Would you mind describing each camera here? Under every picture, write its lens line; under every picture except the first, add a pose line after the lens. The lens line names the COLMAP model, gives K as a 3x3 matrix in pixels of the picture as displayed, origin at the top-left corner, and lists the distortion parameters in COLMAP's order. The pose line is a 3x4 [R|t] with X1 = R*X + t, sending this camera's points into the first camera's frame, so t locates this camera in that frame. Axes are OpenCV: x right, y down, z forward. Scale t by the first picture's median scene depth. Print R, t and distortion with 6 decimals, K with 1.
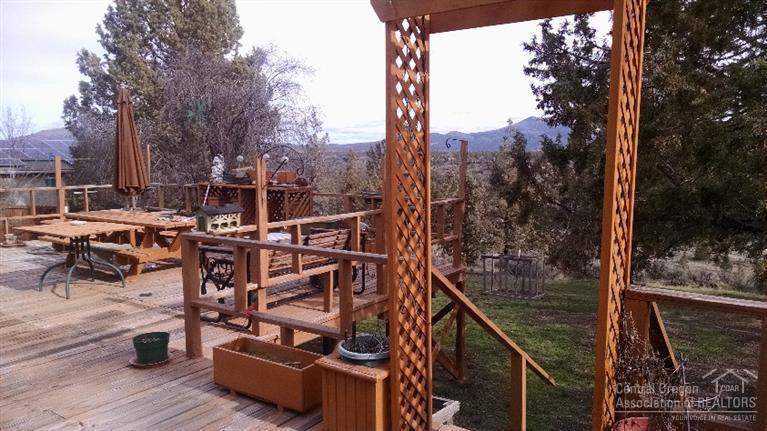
lens RADIAL K [[567.2, 0, 388.9], [0, 567.2, 215.5], [0, 0, 1]] dist [0.020000, -0.047325]
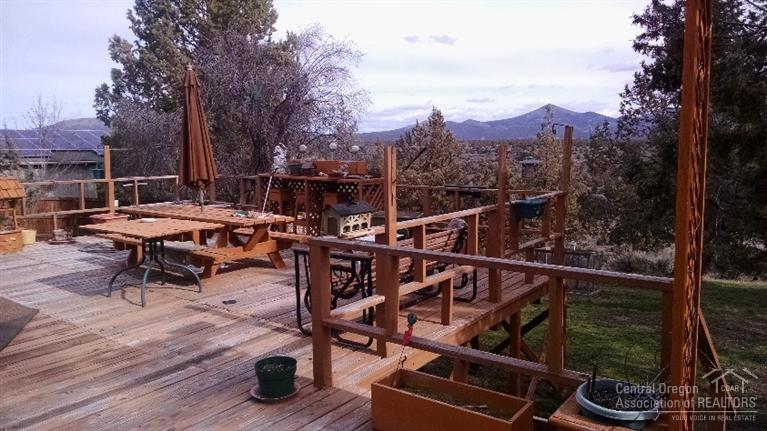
lens RADIAL K [[567.2, 0, 382.9], [0, 567.2, 212.5], [0, 0, 1]] dist [0.020000, -0.047325]
pose [[0.999538, -0.001201, -0.030355, -0.130002], [0.001624, 0.999902, 0.013904, -0.009341], [0.030336, -0.013947, 0.999442, 0.100854]]
